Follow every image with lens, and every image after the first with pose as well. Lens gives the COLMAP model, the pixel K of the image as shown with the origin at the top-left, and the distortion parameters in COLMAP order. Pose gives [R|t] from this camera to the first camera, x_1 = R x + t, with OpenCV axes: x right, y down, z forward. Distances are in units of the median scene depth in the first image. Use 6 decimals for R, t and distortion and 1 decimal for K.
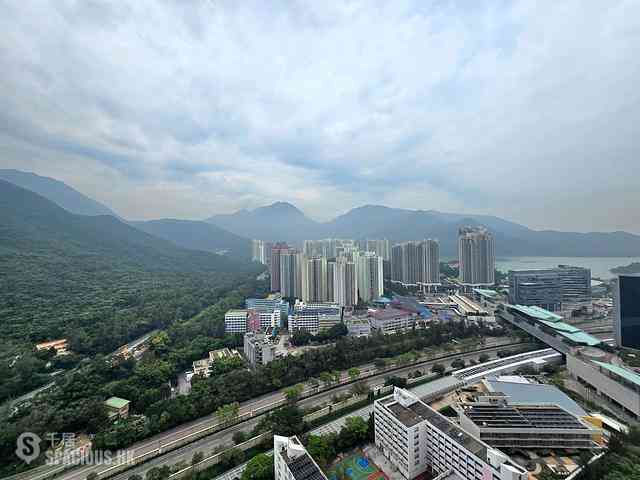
lens RADIAL K [[247.8, 0, 342.7], [0, 247.8, 240.5], [0, 0, 1]] dist [0.000015, -0.000058]
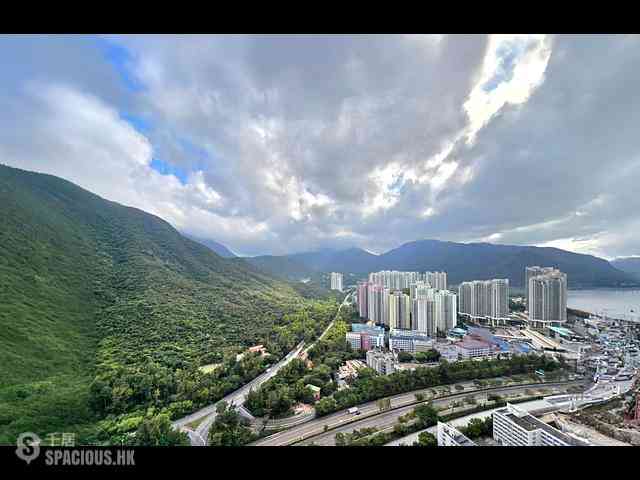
lens RADIAL K [[219.3, 0, 319.8], [0, 219.3, 267.5], [0, 0, 1]] dist [0.001125, 0.000103]
pose [[0.971989, 0.001668, -0.235021, -0.287748], [0.006552, 0.999394, 0.034191, -0.132701], [0.234935, -0.034773, 0.971389, -0.251050]]
